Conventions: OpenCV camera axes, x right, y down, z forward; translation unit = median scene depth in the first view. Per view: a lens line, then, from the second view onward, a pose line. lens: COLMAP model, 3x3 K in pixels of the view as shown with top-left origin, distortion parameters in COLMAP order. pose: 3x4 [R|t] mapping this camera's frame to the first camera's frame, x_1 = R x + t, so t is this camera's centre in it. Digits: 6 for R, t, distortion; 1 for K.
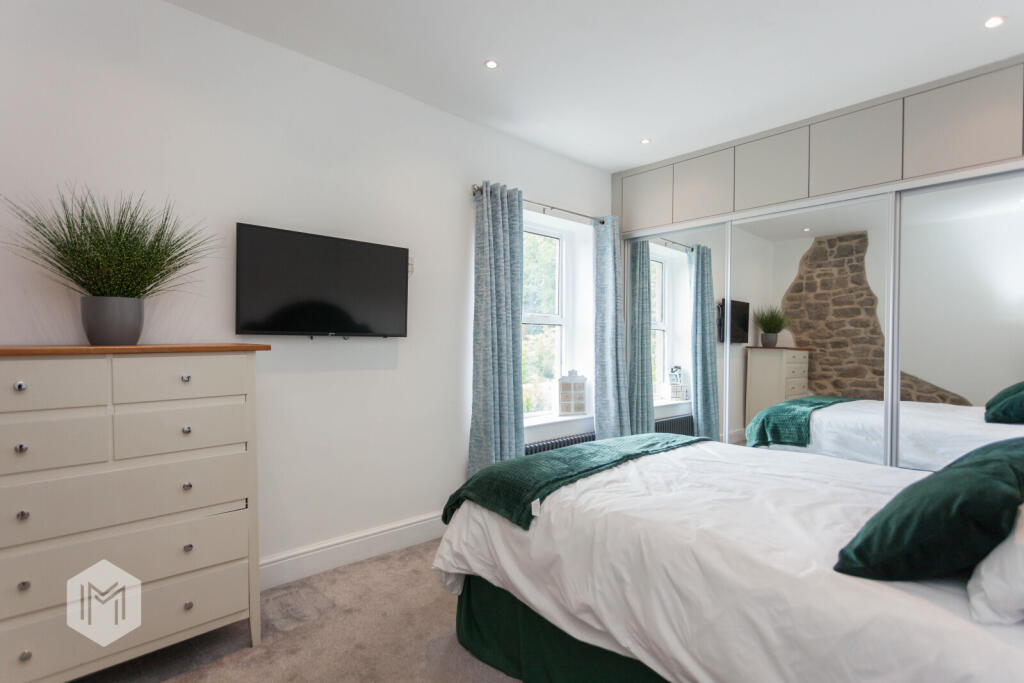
lens RADIAL K [[485.3, 0, 505.5], [0, 485.3, 342.3], [0, 0, 1]] dist [0.004765, 0.000005]
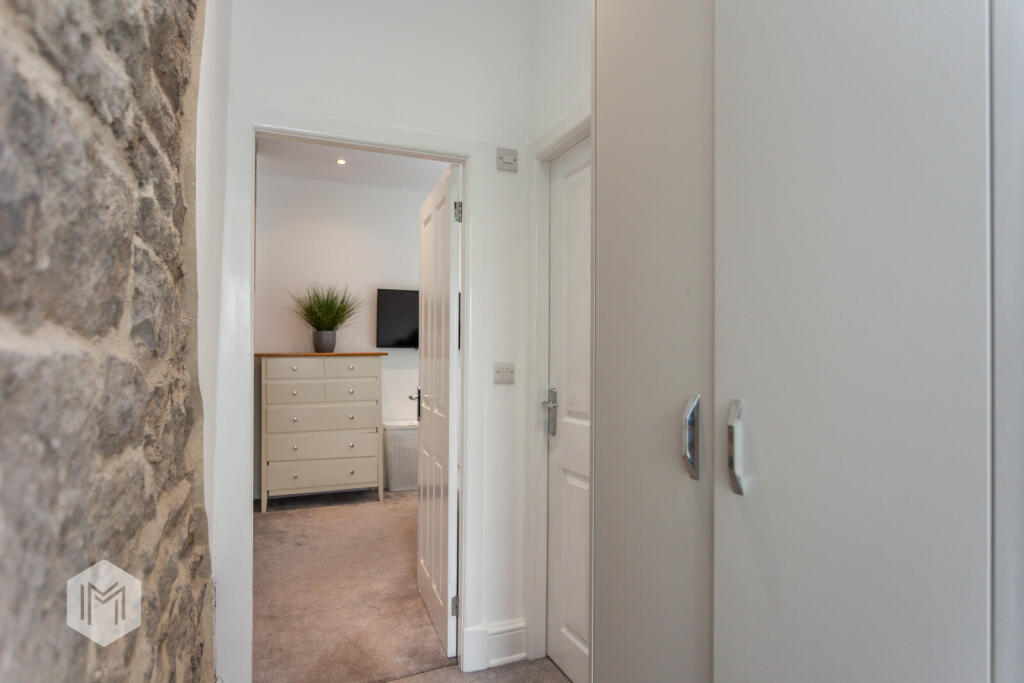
lens RADIAL K [[604.5, 0, 515.0], [0, 604.5, 343.2], [0, 0, 1]] dist [-0.002253, -0.000048]
pose [[0.937185, -0.000365, -0.348833, 0.939106], [-0.004888, 0.999888, -0.014178, -0.001777], [0.348799, 0.014992, 0.937078, -1.239736]]
